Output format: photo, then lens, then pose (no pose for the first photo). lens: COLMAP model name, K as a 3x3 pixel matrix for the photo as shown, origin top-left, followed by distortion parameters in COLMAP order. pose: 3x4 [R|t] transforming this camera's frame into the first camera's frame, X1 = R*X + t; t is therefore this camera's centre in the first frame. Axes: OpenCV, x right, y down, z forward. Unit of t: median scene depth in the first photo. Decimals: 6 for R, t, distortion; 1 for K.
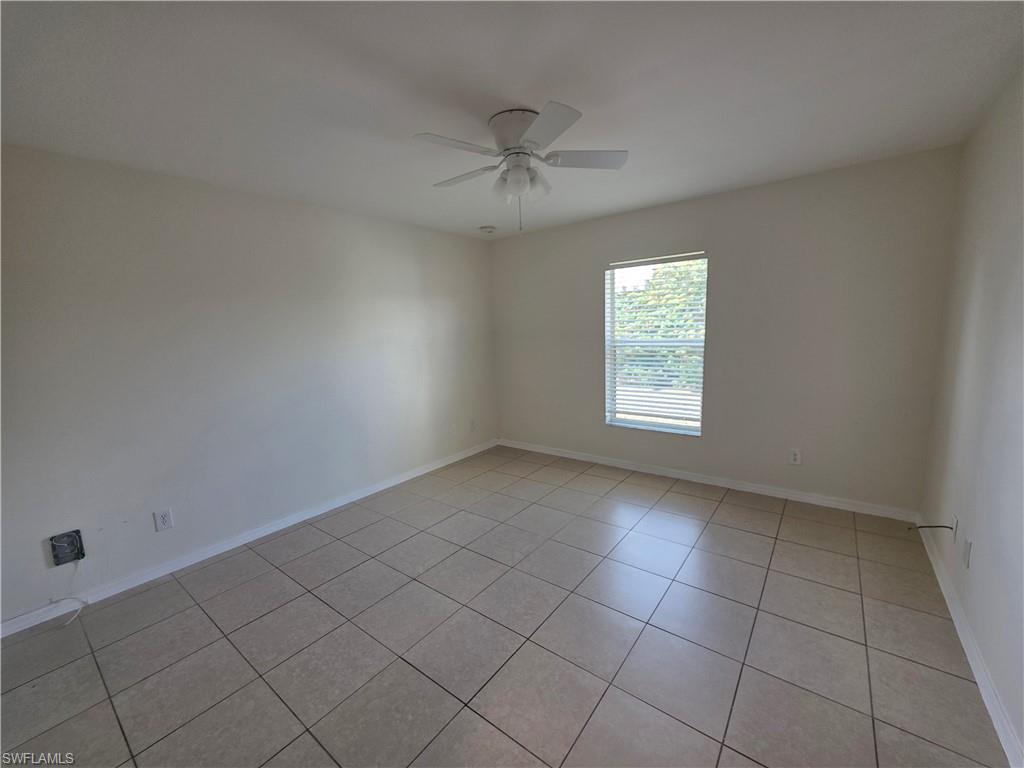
lens RADIAL K [[409.1, 0, 513.3], [0, 409.1, 373.9], [0, 0, 1]] dist [0.008429, 0.000500]
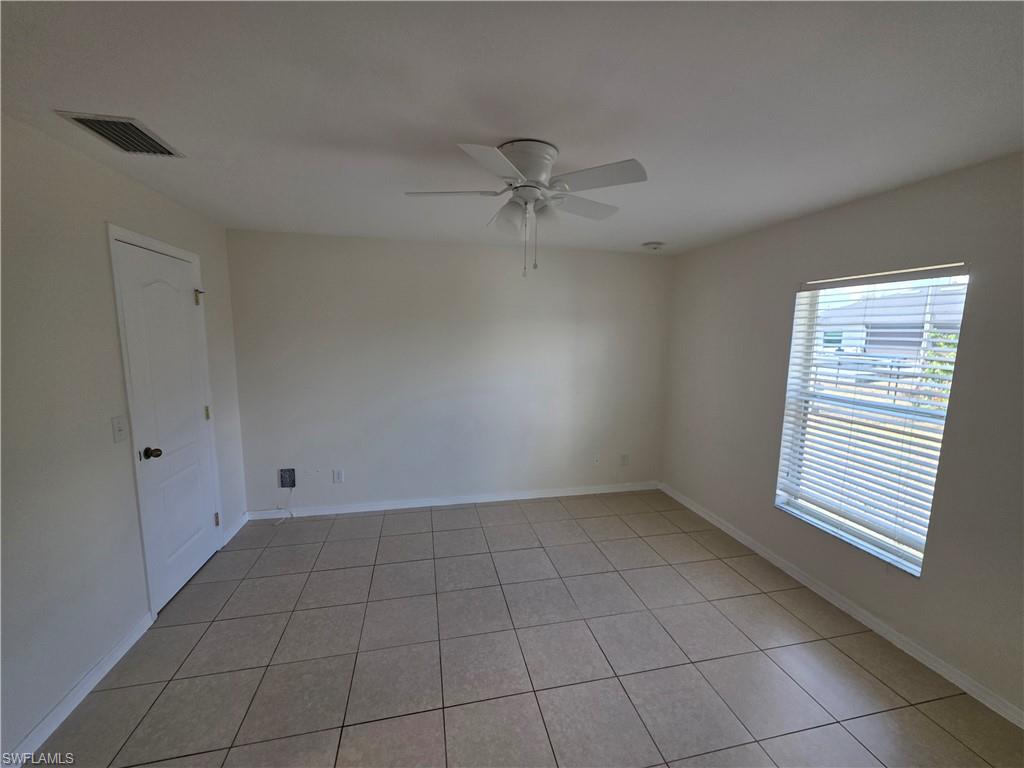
lens RADIAL K [[409.1, 0, 516.4], [0, 409.1, 376.8], [0, 0, 1]] dist [0.008429, 0.000500]
pose [[0.775932, 0.117893, -0.619703, 0.353475], [-0.119978, 0.992030, 0.038500, -0.088966], [0.619302, 0.044477, 0.783892, 0.174948]]
